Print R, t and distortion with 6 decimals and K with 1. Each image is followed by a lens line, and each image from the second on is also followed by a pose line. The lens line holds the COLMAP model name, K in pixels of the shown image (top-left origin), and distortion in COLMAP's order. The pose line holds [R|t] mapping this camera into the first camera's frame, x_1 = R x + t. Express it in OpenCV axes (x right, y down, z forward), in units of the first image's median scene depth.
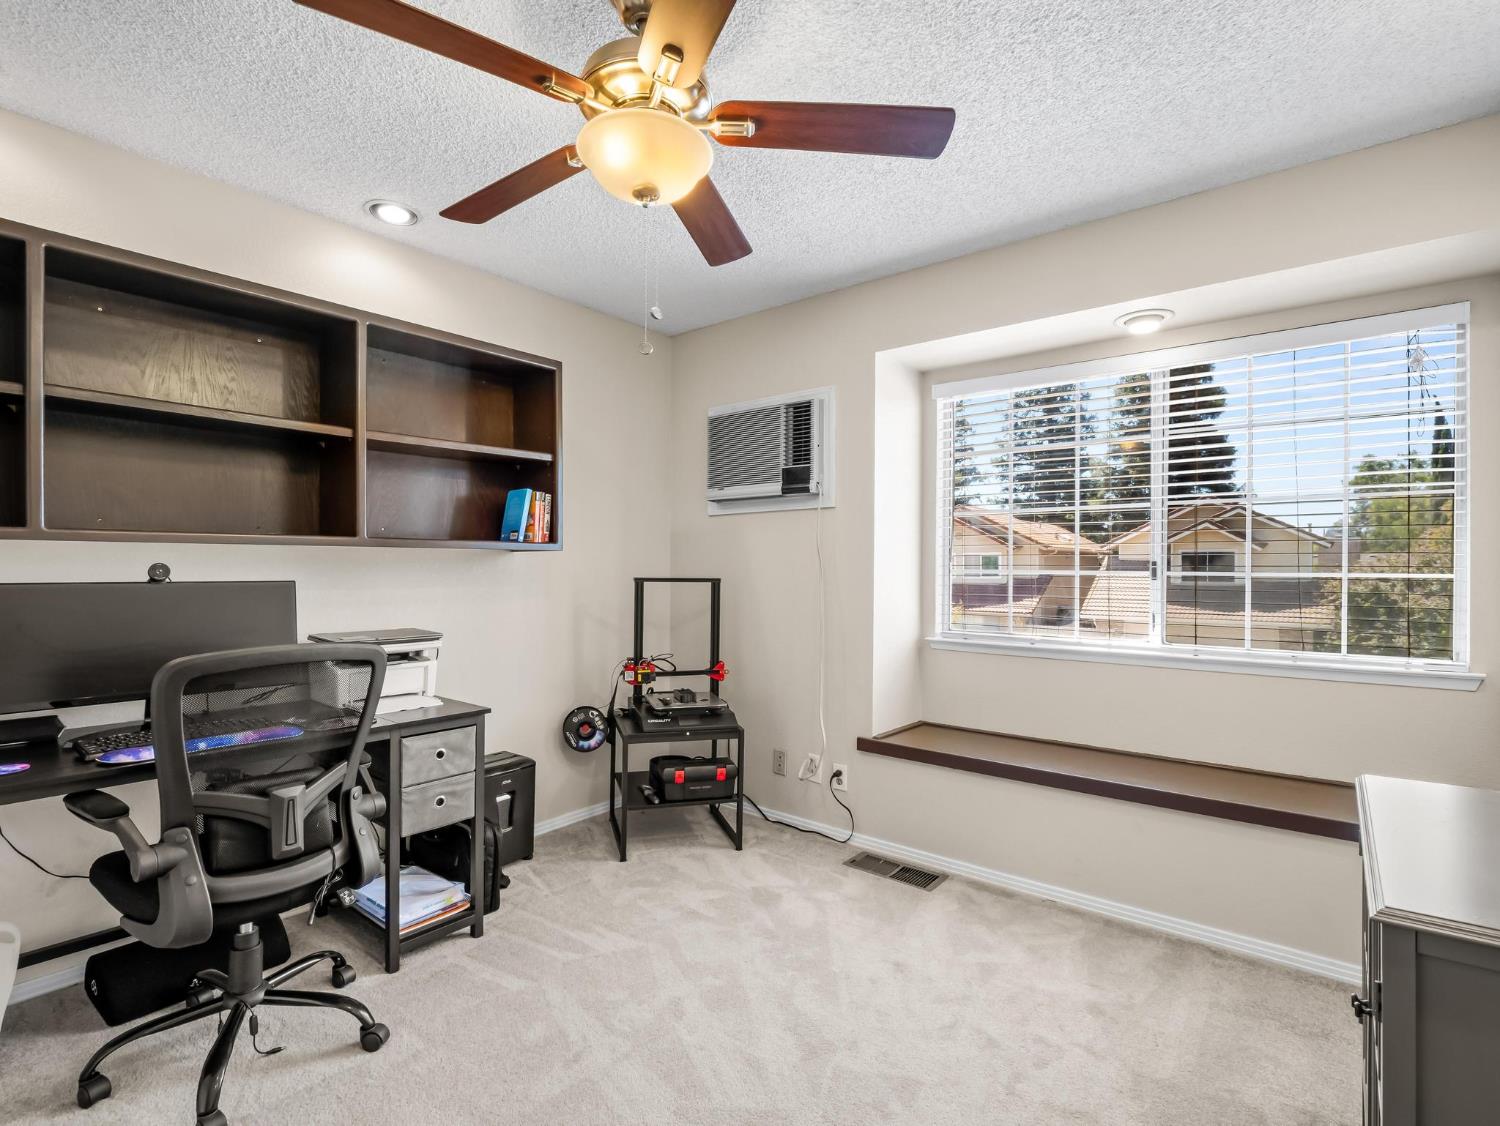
lens RADIAL K [[727.3, 0, 749.5], [0, 727.3, 567.1], [0, 0, 1]] dist [-0.007746, -0.003285]
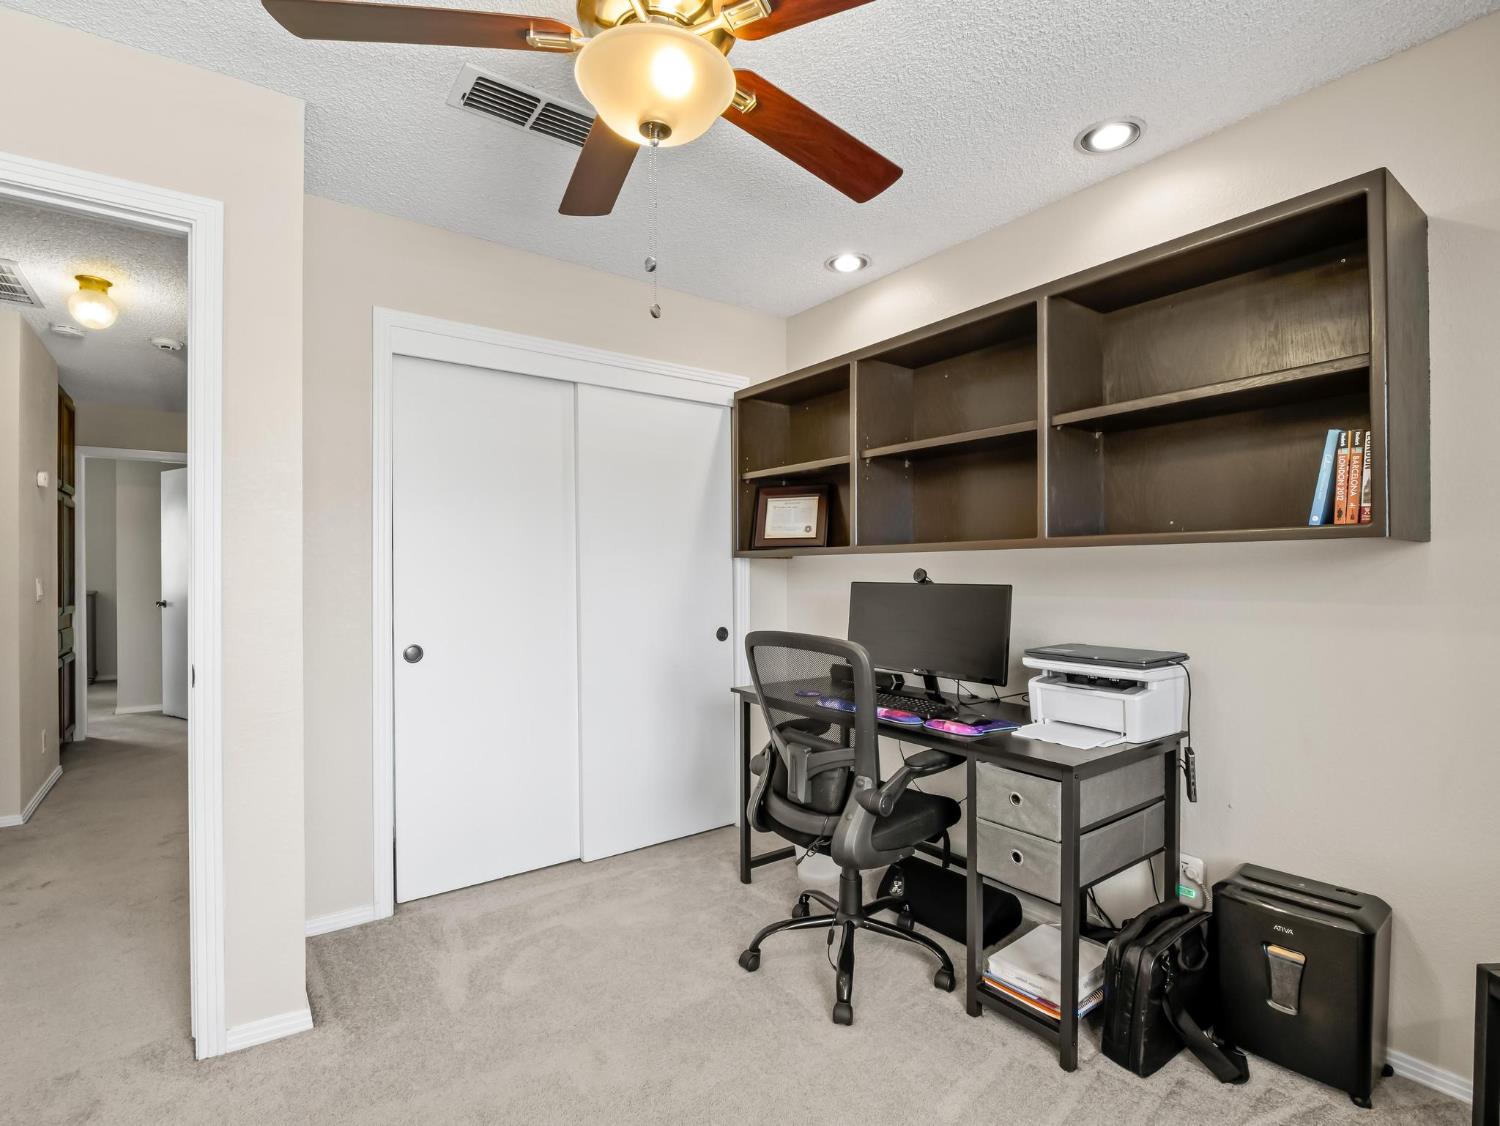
lens RADIAL K [[727.3, 0, 748.0], [0, 727.3, 566.8], [0, 0, 1]] dist [-0.007746, -0.003285]
pose [[-0.239719, -0.009135, -0.970799, 0.444644], [0.001397, 0.999951, -0.009754, 0.003531], [0.970841, -0.003694, -0.239695, 0.903378]]
